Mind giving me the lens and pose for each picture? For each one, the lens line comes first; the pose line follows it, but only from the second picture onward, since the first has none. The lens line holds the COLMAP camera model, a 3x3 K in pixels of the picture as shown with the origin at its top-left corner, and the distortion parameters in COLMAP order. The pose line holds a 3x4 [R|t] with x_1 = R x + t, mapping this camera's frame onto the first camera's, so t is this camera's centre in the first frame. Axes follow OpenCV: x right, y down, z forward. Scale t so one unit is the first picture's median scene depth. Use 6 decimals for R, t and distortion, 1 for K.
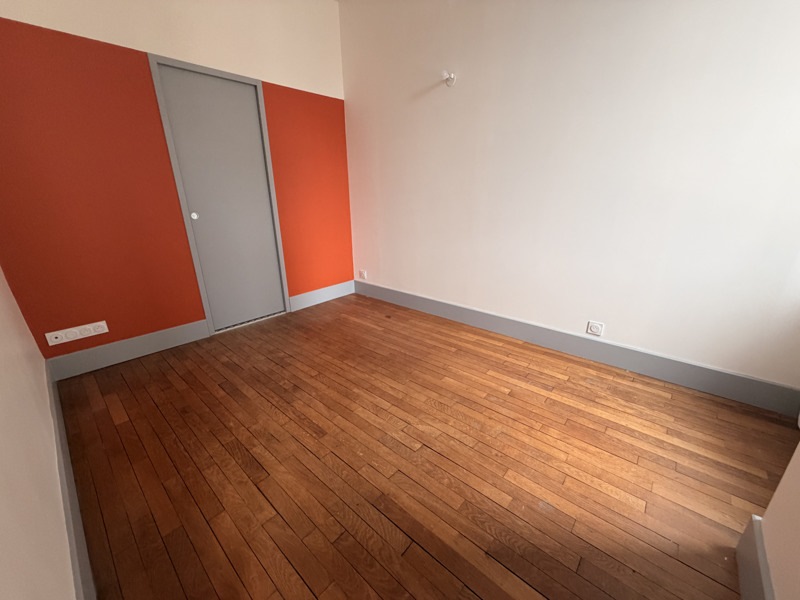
lens RADIAL K [[320.1, 0, 400.6], [0, 320.1, 300.2], [0, 0, 1]] dist [0.001501, -0.000092]
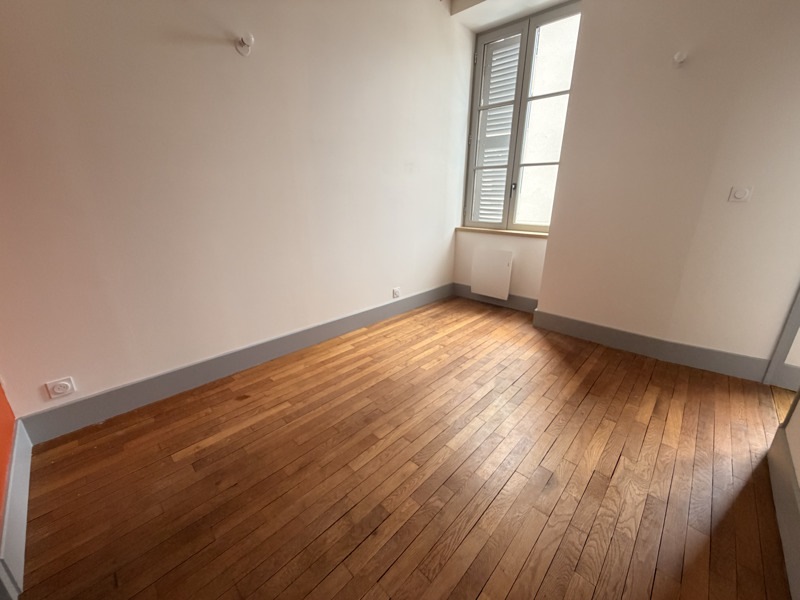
lens RADIAL K [[320.1, 0, 400.4], [0, 320.1, 300.3], [0, 0, 1]] dist [0.001501, -0.000092]
pose [[0.040173, -0.297963, 0.953732, -0.645804], [0.311437, 0.910687, 0.271397, -0.221118], [-0.949417, 0.286124, 0.129382, 0.669781]]
